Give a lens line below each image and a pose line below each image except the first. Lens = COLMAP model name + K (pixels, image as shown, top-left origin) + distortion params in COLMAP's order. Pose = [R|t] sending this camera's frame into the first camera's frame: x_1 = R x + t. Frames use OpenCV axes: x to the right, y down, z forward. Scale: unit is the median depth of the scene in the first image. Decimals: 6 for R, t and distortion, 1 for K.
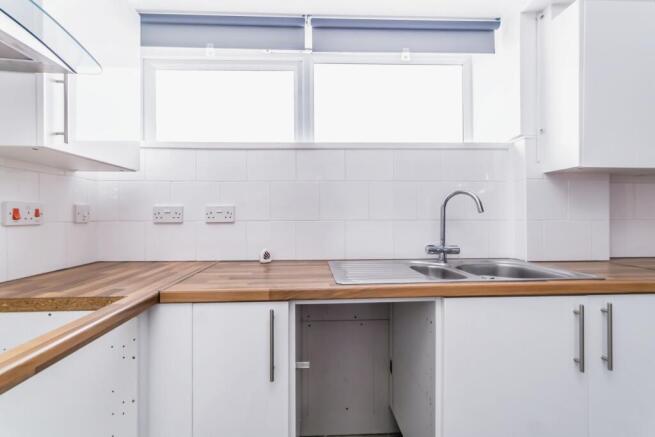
lens RADIAL K [[303.0, 0, 330.7], [0, 303.0, 220.7], [0, 0, 1]] dist [0.005566, -0.000259]
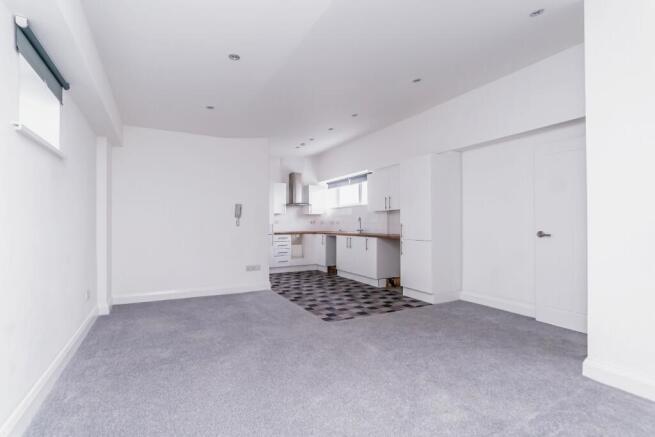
lens RADIAL K [[303.0, 0, 326.4], [0, 303.0, 220.0], [0, 0, 1]] dist [0.005566, -0.000259]
pose [[0.473147, -0.015609, -0.880845, 3.791797], [-0.009381, 0.999697, -0.022753, 0.054939], [0.880934, 0.019029, 0.472857, -1.421695]]
